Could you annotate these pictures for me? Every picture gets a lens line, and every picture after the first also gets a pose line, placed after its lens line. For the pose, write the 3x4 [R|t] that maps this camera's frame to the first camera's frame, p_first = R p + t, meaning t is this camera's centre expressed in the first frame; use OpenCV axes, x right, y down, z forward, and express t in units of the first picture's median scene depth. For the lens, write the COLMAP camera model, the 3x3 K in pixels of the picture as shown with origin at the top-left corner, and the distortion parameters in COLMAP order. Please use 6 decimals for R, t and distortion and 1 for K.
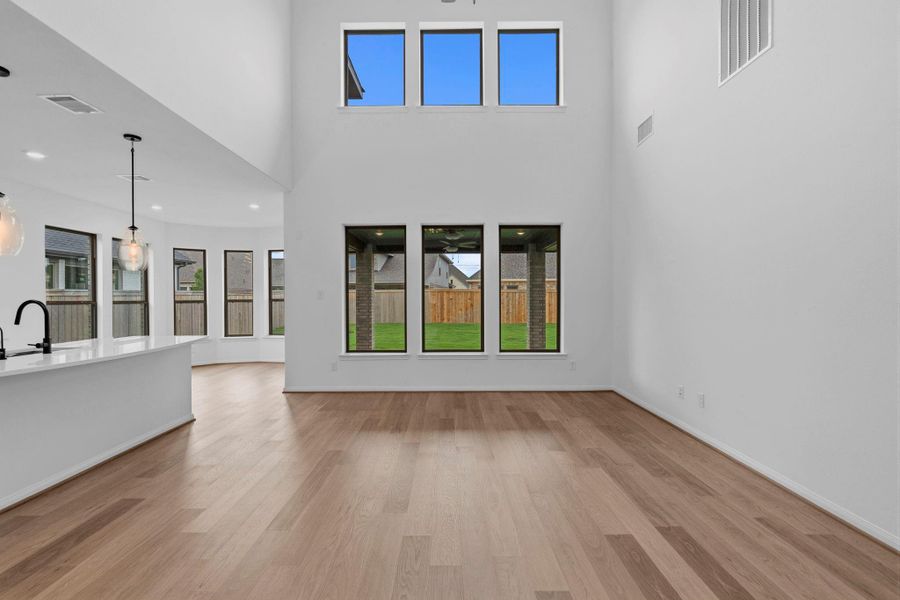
lens RADIAL K [[407.1, 0, 442.6], [0, 407.1, 302.3], [0, 0, 1]] dist [0.000808, -0.000983]
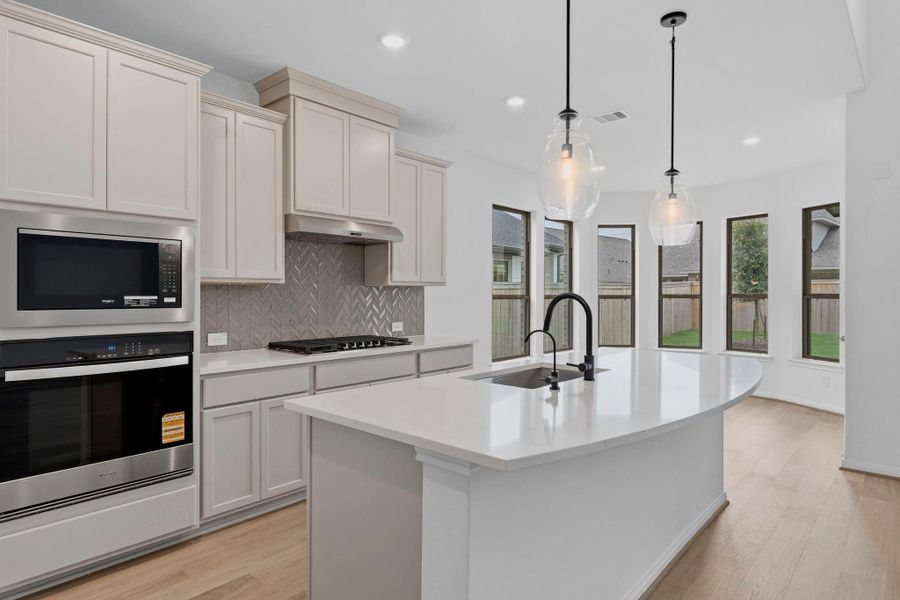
lens RADIAL K [[514.7, 0, 447.8], [0, 514.7, 296.5], [0, 0, 1]] dist [0.006128, 0.003348]
pose [[0.747617, 0.008381, -0.664077, -0.297440], [-0.010688, 0.999943, 0.000587, 0.000303], [0.664044, 0.006659, 0.747664, 0.132664]]
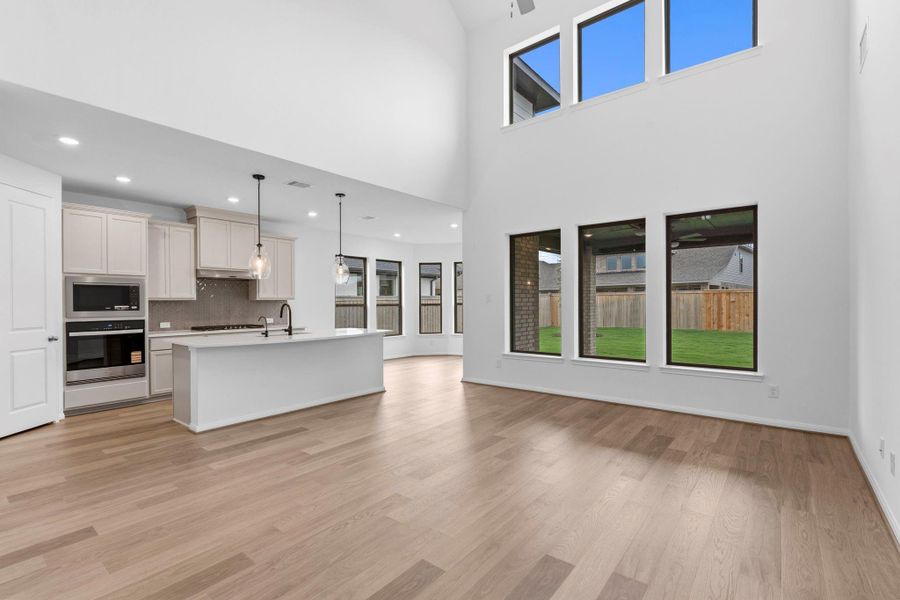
lens RADIAL K [[407.1, 0, 444.8], [0, 407.1, 306.7], [0, 0, 1]] dist [0.000808, -0.000983]
pose [[0.777916, 0.004627, -0.628352, 0.283781], [-0.002559, 0.999988, 0.004195, -0.000912], [0.628363, -0.001655, 0.777918, 0.043702]]
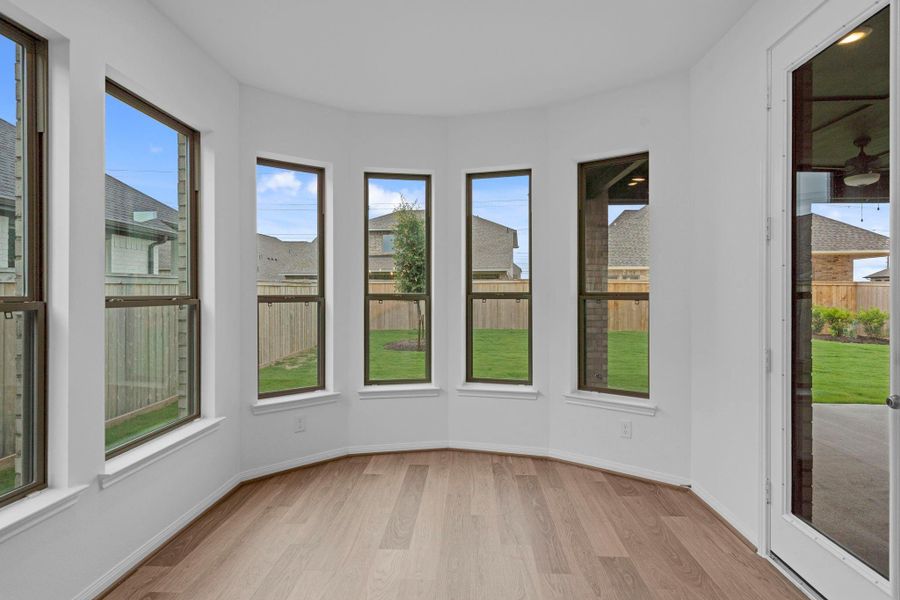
lens RADIAL K [[468.6, 0, 435.5], [0, 468.6, 292.7], [0, 0, 1]] dist [0.004280, 0.000336]
pose [[0.999311, 0.005178, -0.036747, -0.607647], [-0.005604, 0.999918, -0.011508, -0.003914], [0.036685, 0.011706, 0.999258, 0.729023]]
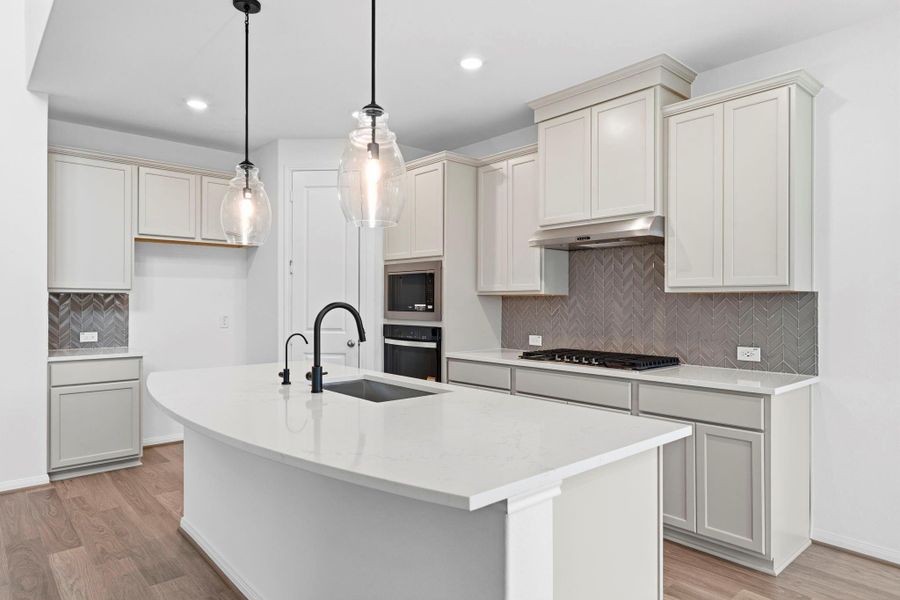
lens RADIAL K [[543.3, 0, 445.7], [0, 543.3, 302.8], [0, 0, 1]] dist [-0.001929, 0.000238]
pose [[-0.740046, 0.001792, -0.672553, -0.279951], [-0.006520, 0.999930, 0.009838, -0.006694], [0.672524, 0.011665, -0.739983, 0.826911]]
